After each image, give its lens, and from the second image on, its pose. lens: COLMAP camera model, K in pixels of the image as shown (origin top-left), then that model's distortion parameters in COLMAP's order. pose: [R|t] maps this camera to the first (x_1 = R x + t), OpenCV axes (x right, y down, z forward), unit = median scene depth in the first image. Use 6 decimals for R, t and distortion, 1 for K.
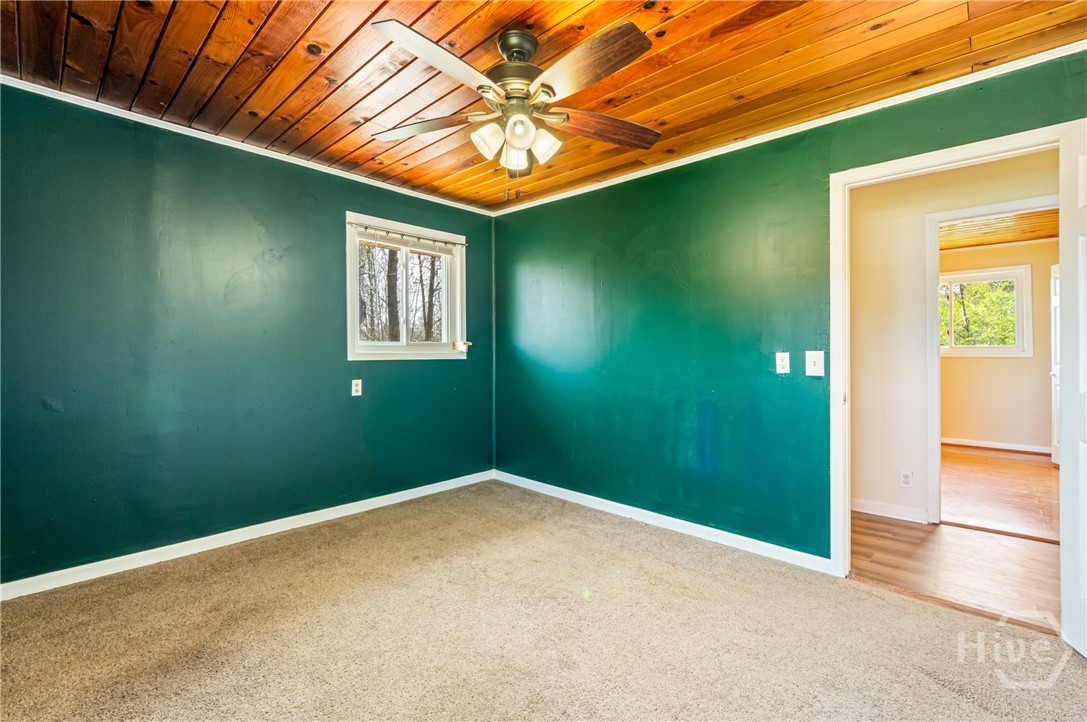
lens RADIAL K [[484.6, 0, 545.2], [0, 484.6, 352.2], [0, 0, 1]] dist [0.001310, -0.000015]
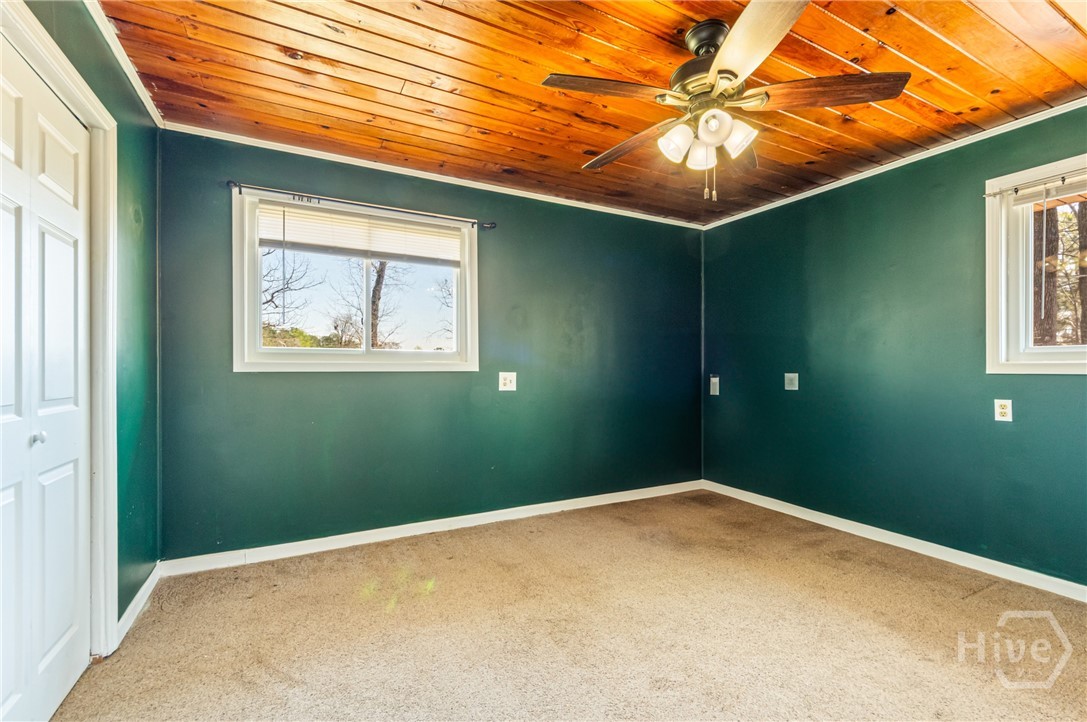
lens RADIAL K [[473.1, 0, 544.4], [0, 473.1, 366.1], [0, 0, 1]] dist [-0.000818, -0.000096]
pose [[-0.323525, 0.002499, -0.946216, 0.651594], [0.005261, 0.999986, 0.000842, 0.001058], [0.946205, -0.004706, -0.323534, 0.697782]]
